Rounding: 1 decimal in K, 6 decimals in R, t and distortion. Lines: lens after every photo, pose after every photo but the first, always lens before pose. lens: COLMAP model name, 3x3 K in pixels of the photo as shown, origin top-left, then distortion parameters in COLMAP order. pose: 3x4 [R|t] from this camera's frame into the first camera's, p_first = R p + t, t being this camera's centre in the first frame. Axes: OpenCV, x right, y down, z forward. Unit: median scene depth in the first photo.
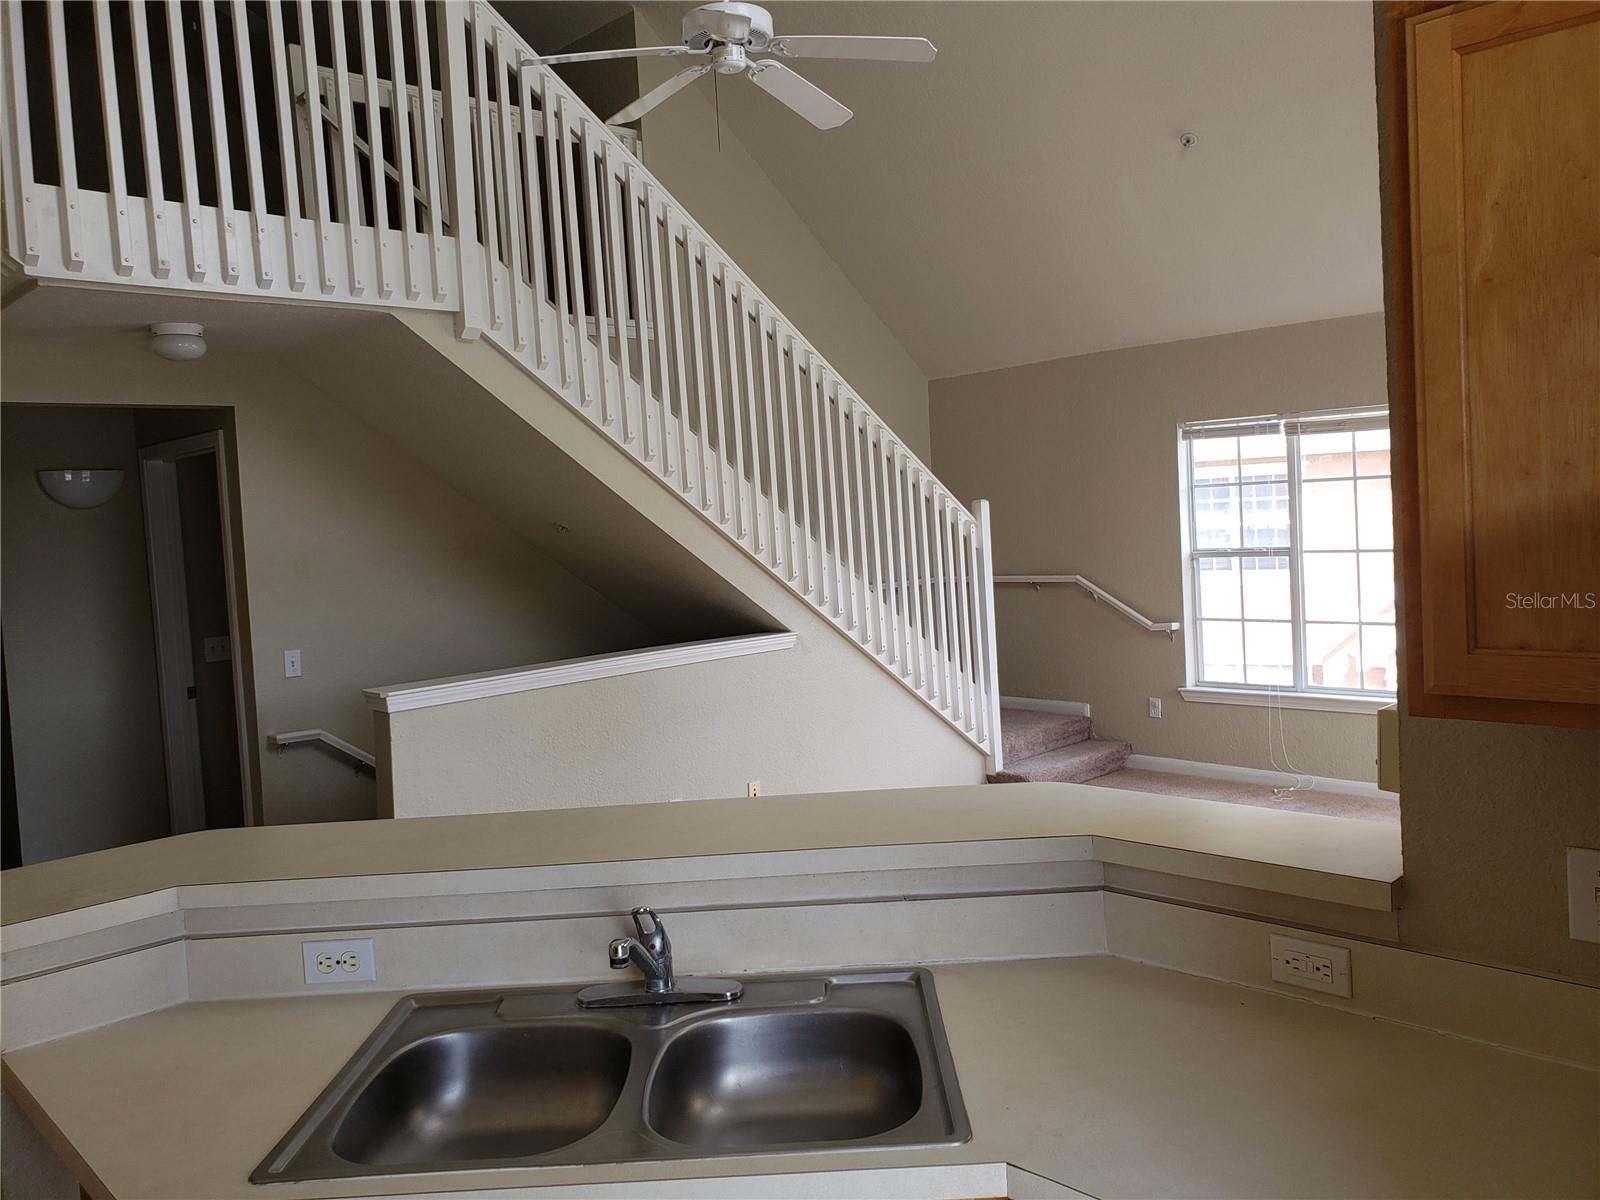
lens RADIAL K [[1256.6, 0, 792.0], [0, 1256.6, 595.3], [0, 0, 1]] dist [0.063246, -0.068605]
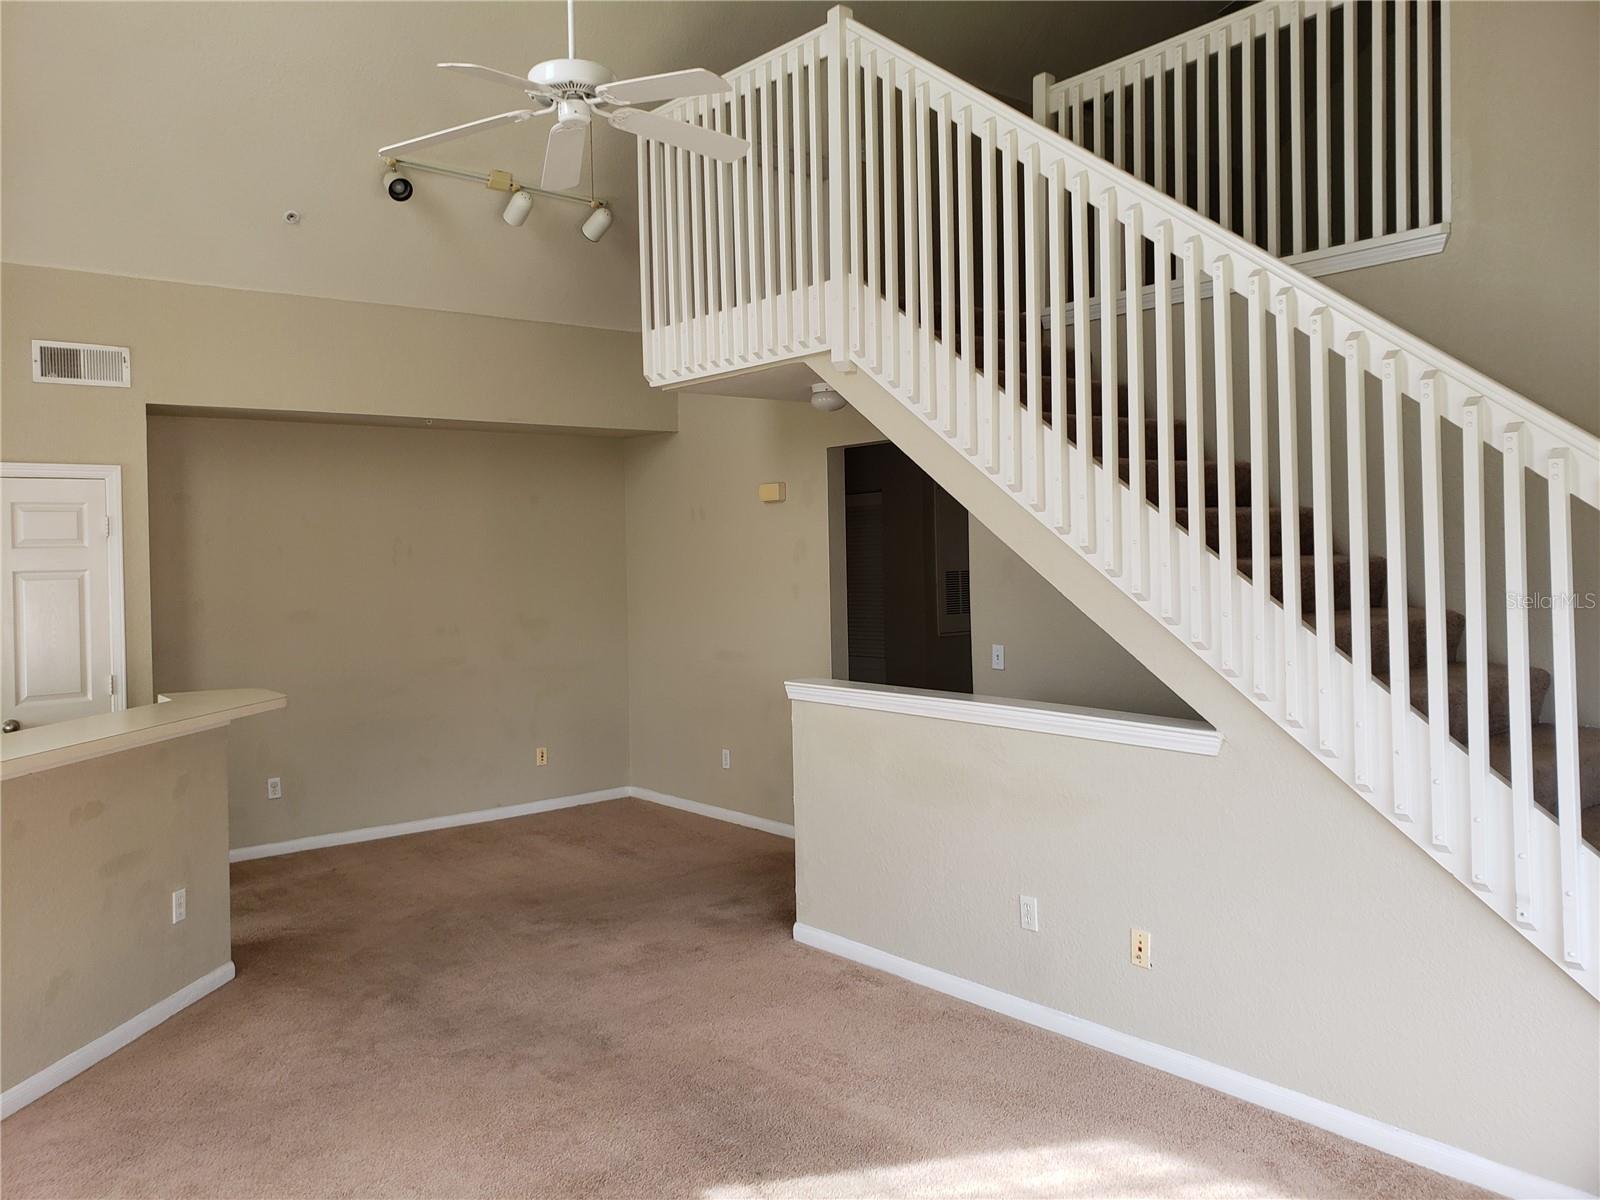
lens RADIAL K [[1256.6, 0, 808.2], [0, 1256.6, 559.0], [0, 0, 1]] dist [0.063246, -0.068605]
pose [[-0.064210, 0.065718, -0.995770, 0.798772], [-0.043465, 0.996698, 0.068582, -0.112773], [0.996989, 0.047685, -0.061142, 1.018697]]
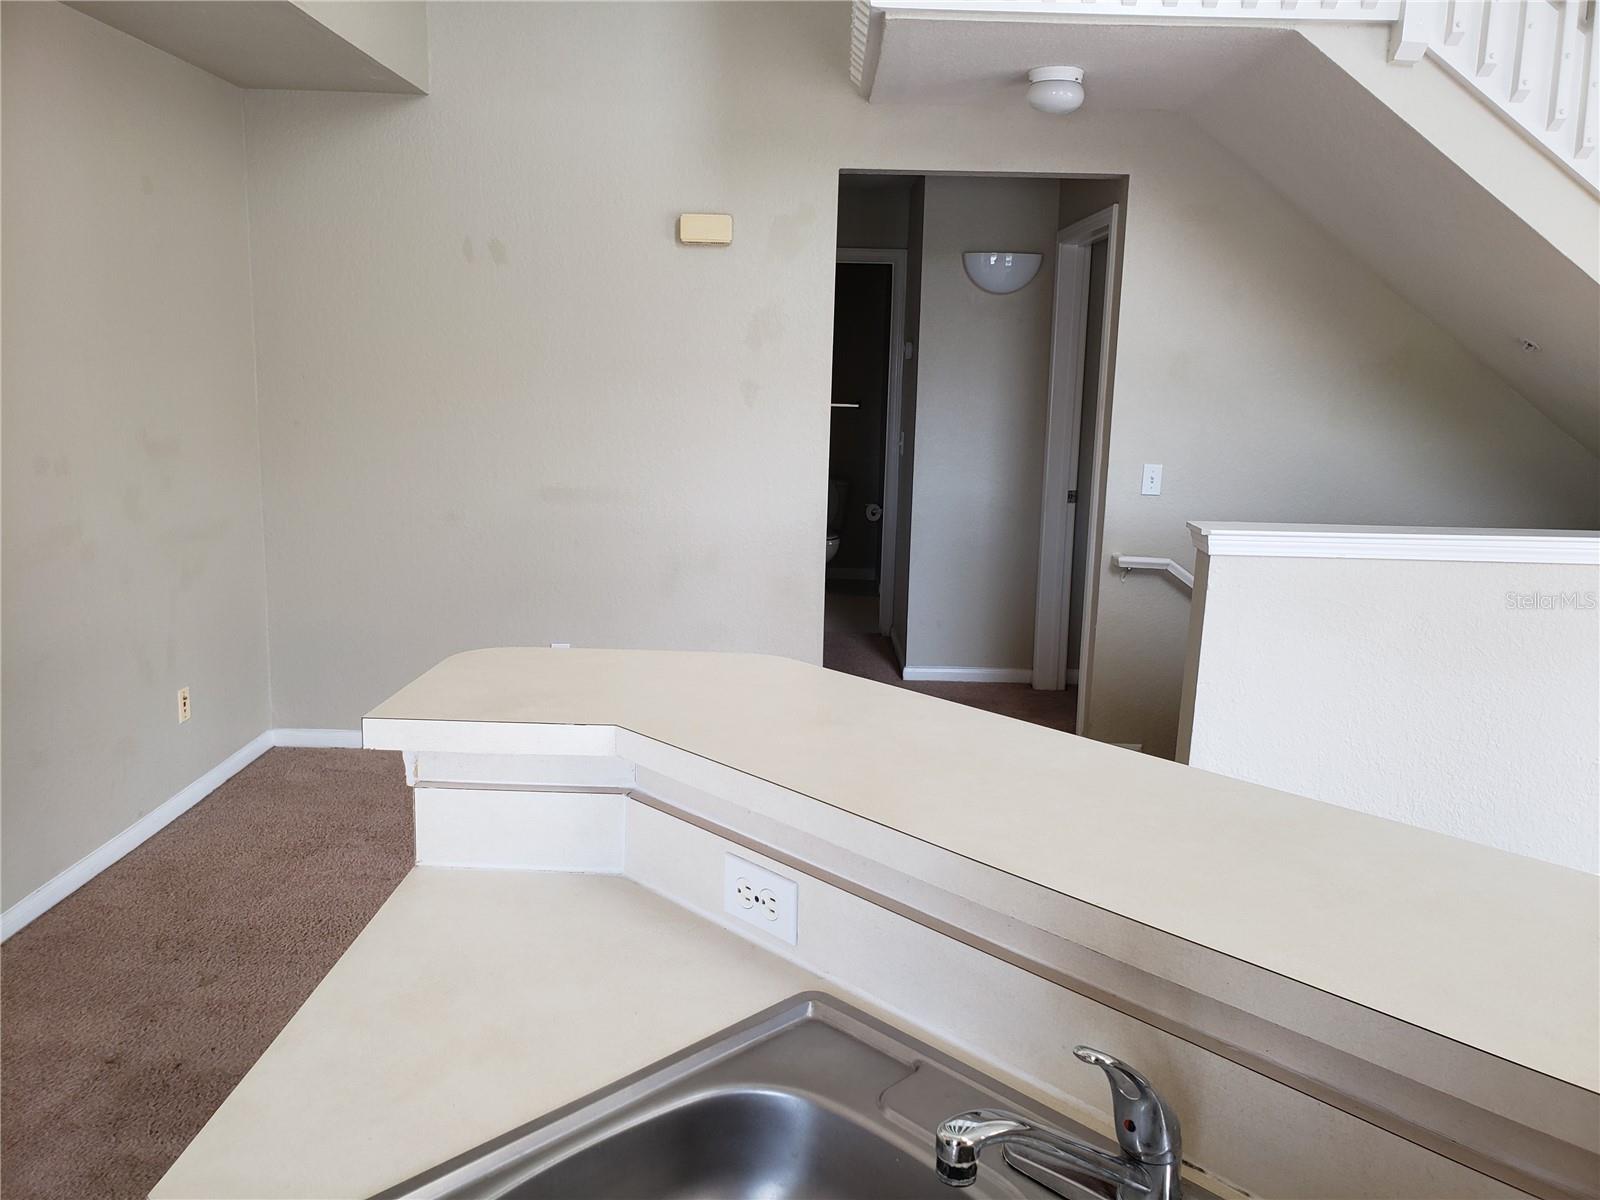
lens RADIAL K [[1256.6, 0, 816.8], [0, 1256.6, 553.3], [0, 0, 1]] dist [0.063246, -0.068605]
pose [[0.718997, 0.182676, -0.670577, 0.036811], [-0.112525, 0.982707, 0.147055, 0.002152], [0.685844, -0.030275, 0.727118, 0.235161]]
